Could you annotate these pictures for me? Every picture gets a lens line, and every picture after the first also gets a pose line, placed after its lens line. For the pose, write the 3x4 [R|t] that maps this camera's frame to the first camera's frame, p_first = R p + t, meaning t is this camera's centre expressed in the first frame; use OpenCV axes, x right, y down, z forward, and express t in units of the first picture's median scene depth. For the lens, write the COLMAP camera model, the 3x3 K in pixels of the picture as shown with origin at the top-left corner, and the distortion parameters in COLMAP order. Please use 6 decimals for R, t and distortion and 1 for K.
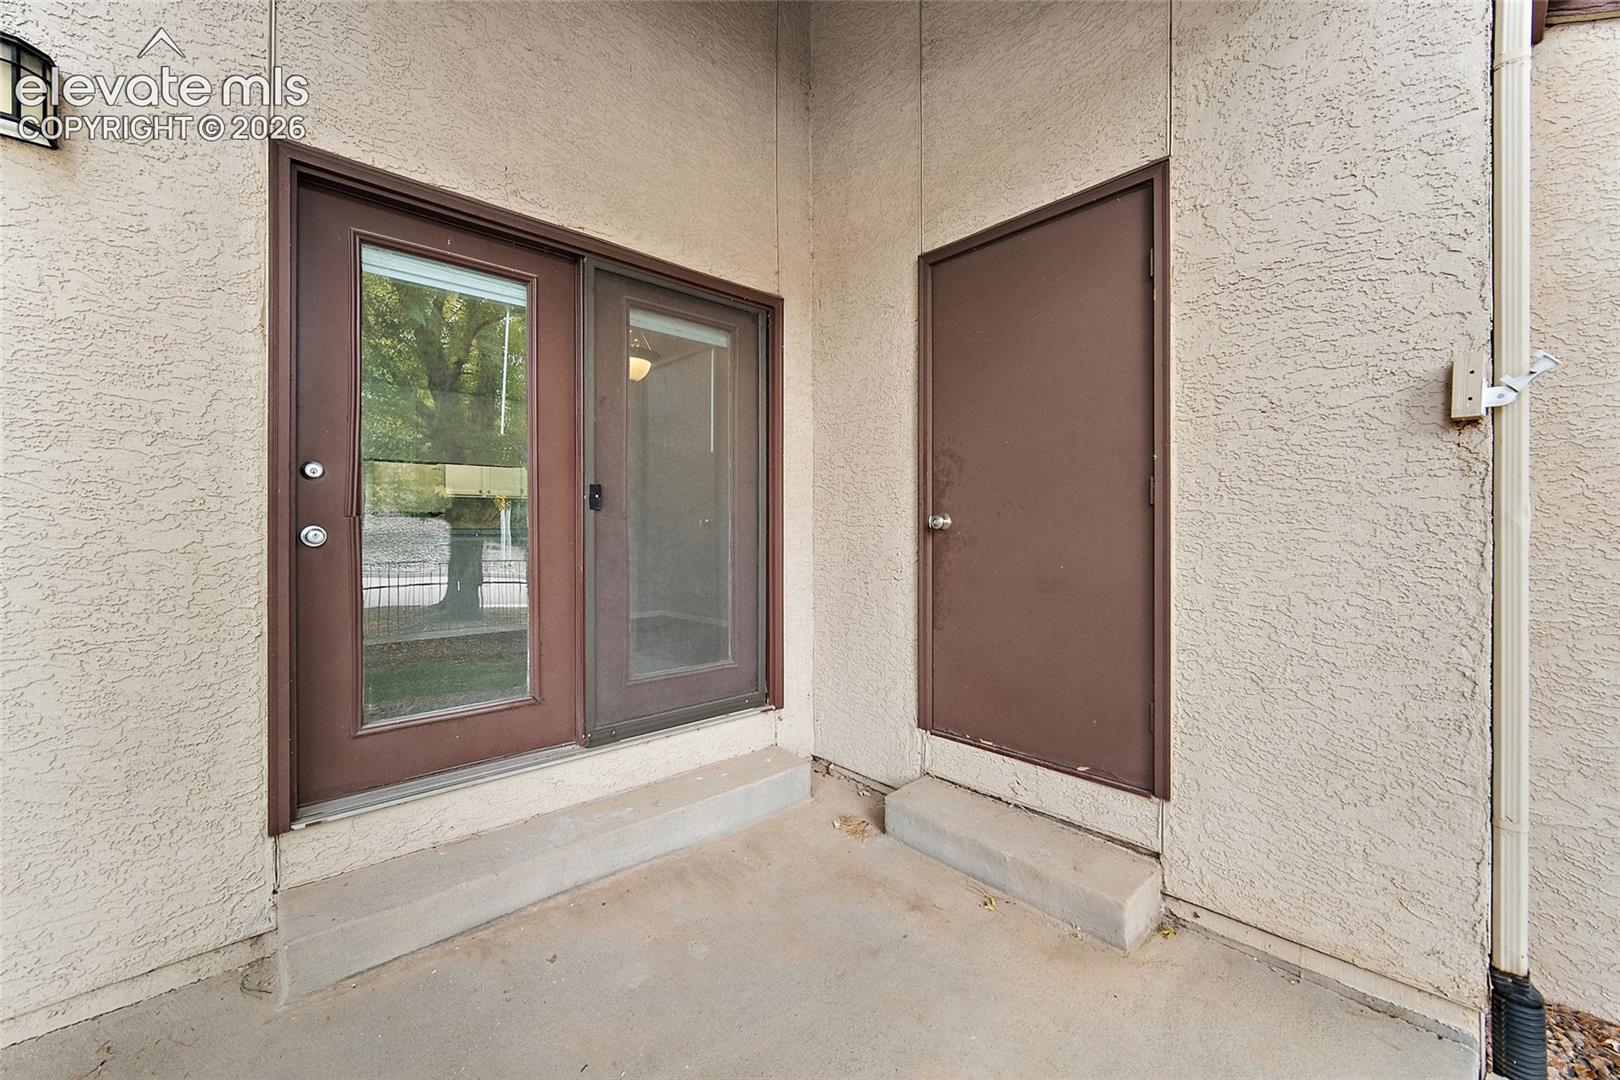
lens RADIAL K [[636.0, 0, 818.1], [0, 636.0, 531.2], [0, 0, 1]] dist [-0.001778, -0.000247]
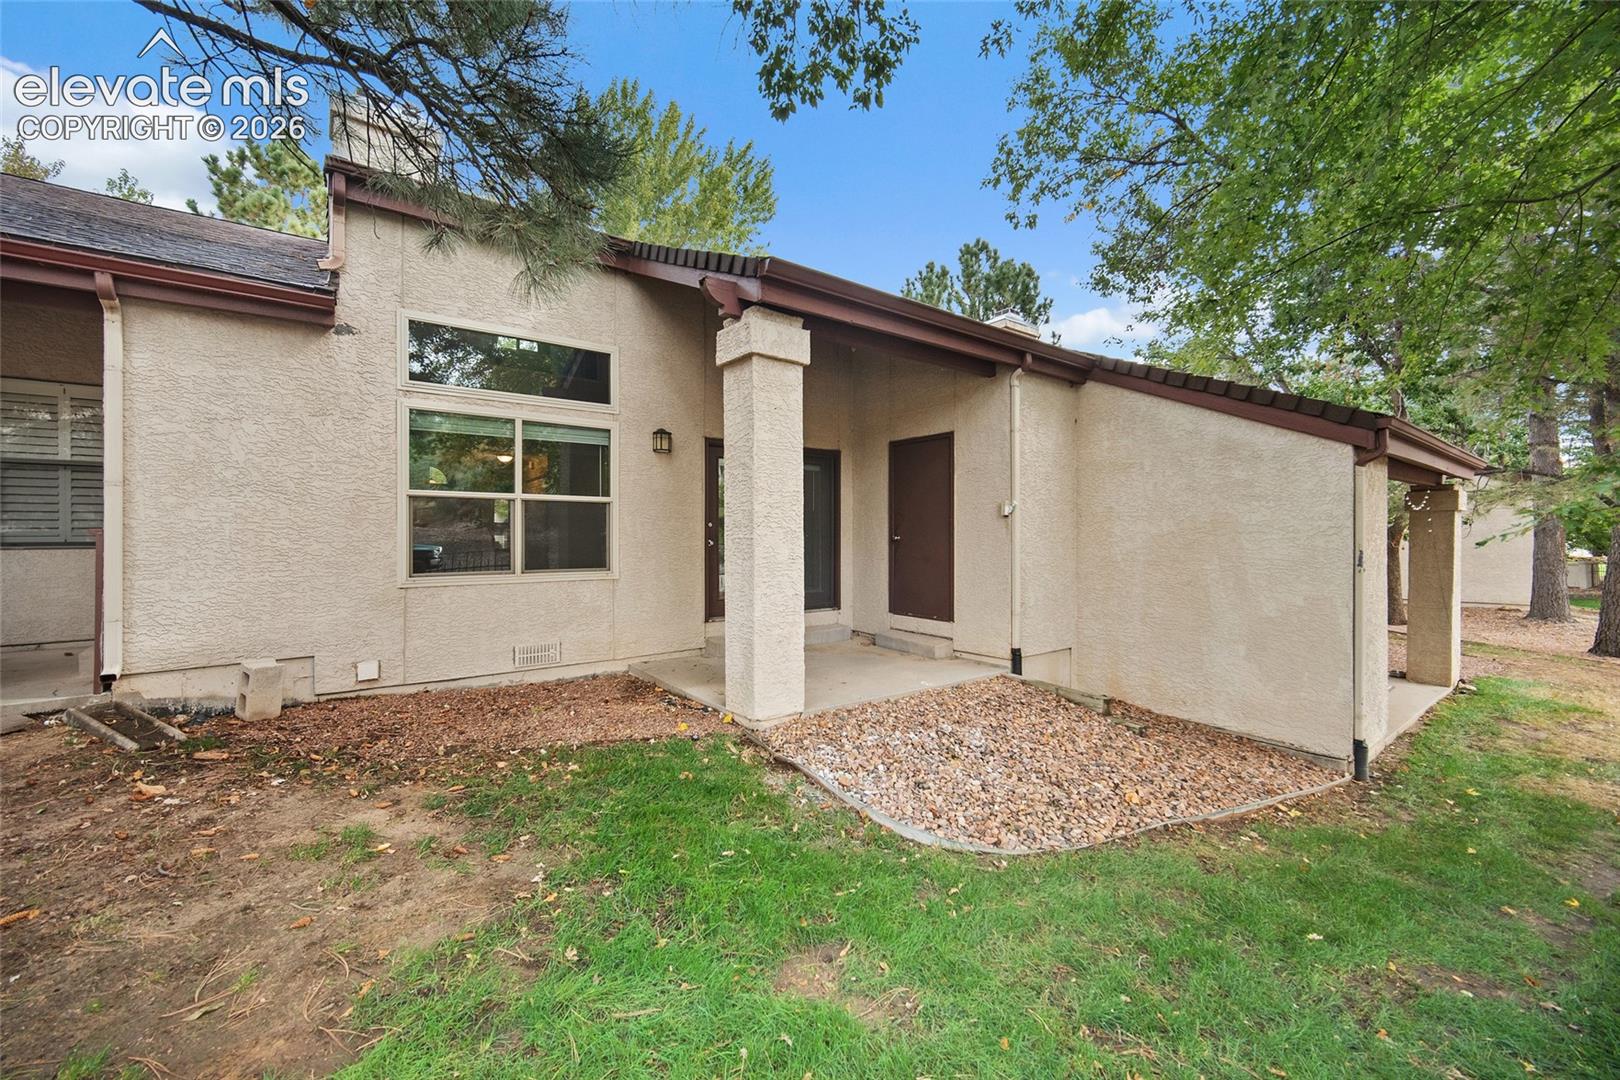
lens RADIAL K [[636.0, 0, 818.1], [0, 636.0, 531.2], [0, 0, 1]] dist [-0.001778, -0.000247]
pose [[0.994949, -0.001101, -0.100376, 0.165121], [0.000365, 0.999973, -0.007350, -0.031300], [0.100381, 0.007276, 0.994922, -2.317371]]
